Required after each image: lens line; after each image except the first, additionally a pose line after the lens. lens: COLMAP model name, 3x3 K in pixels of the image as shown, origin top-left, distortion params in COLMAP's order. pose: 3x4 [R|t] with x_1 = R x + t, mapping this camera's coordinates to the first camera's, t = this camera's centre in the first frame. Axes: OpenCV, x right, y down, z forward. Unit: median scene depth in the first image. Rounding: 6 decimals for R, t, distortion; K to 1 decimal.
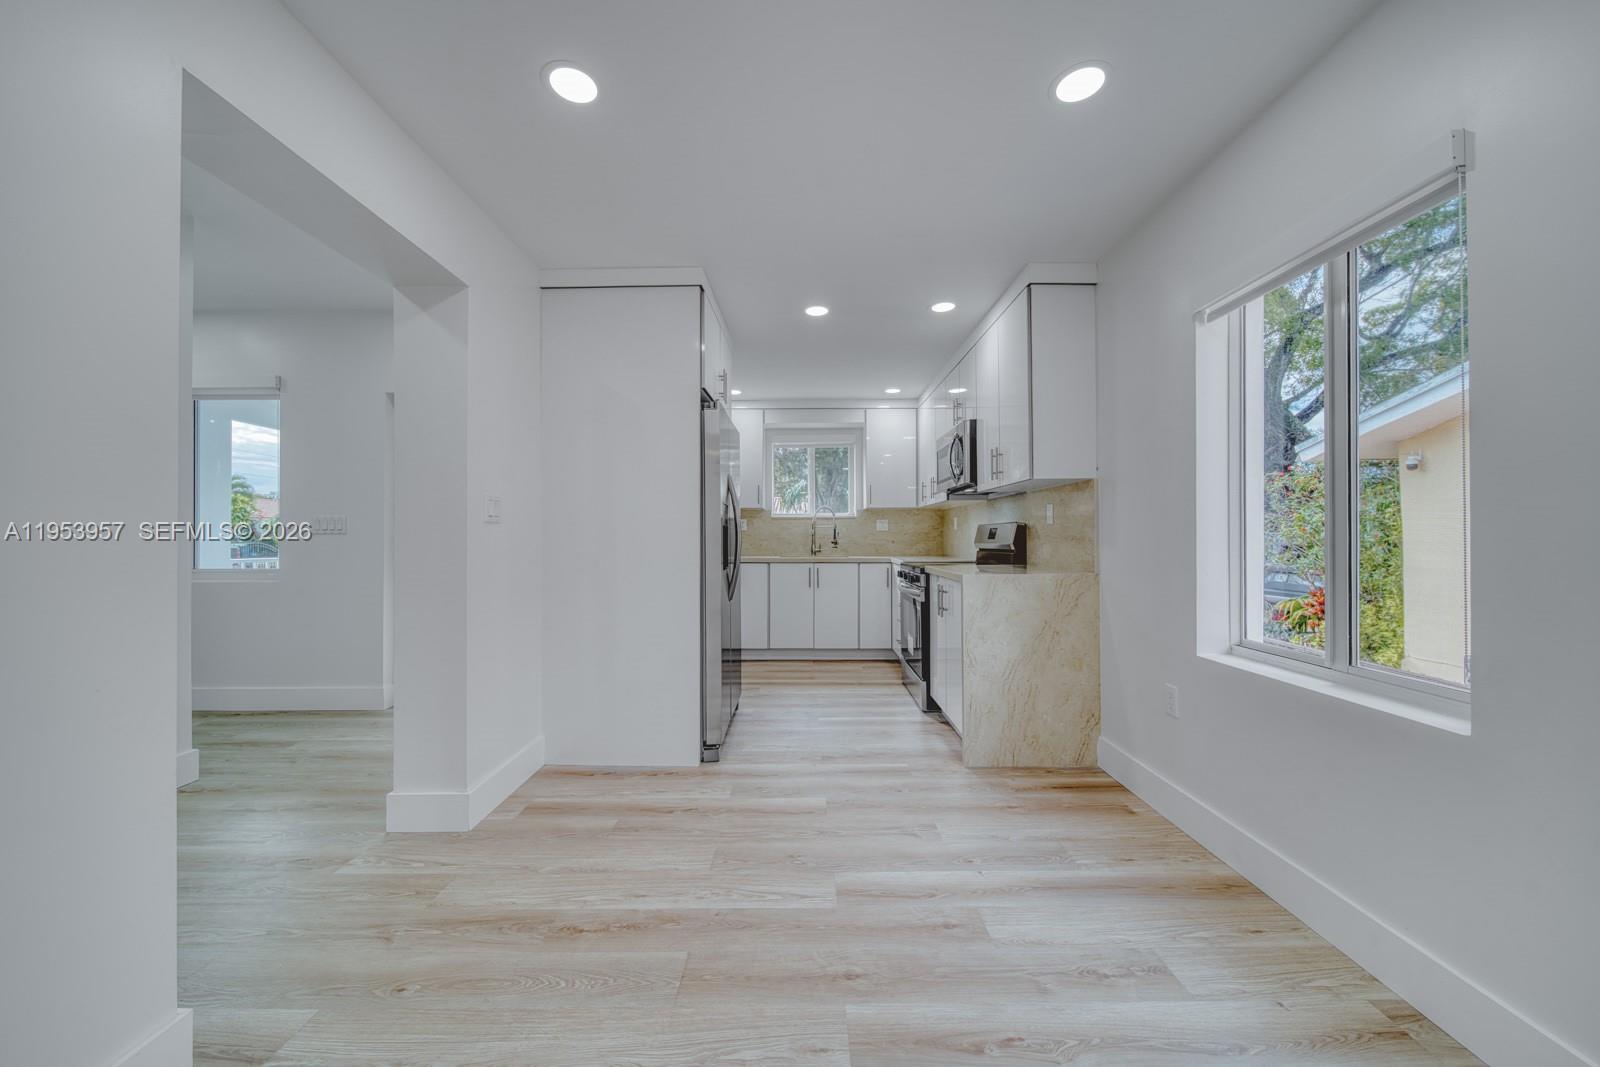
lens RADIAL K [[574.8, 0, 800.9], [0, 574.8, 537.5], [0, 0, 1]] dist [-0.000302, -0.000632]
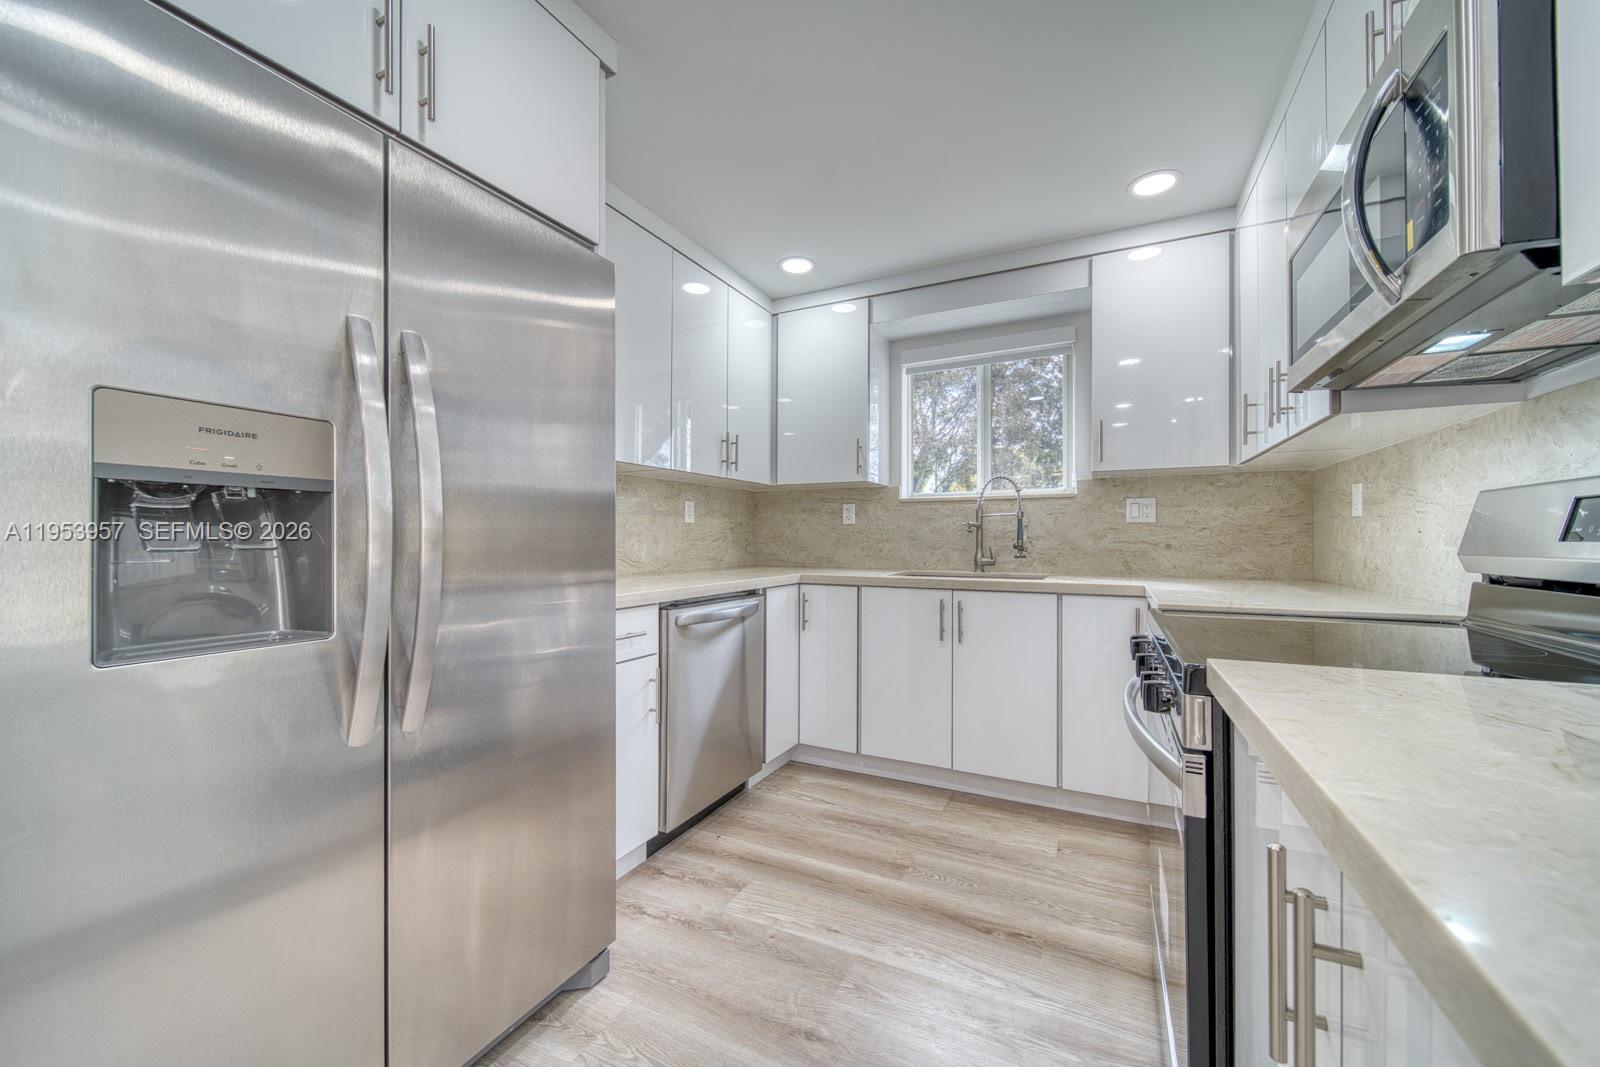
lens RADIAL K [[574.8, 0, 756.8], [0, 574.8, 539.0], [0, 0, 1]] dist [-0.000302, -0.000632]
pose [[0.863298, 0.003781, -0.504681, 0.115624], [-0.002010, 0.999990, 0.004053, 0.000509], [0.504691, -0.002485, 0.863297, 0.467118]]
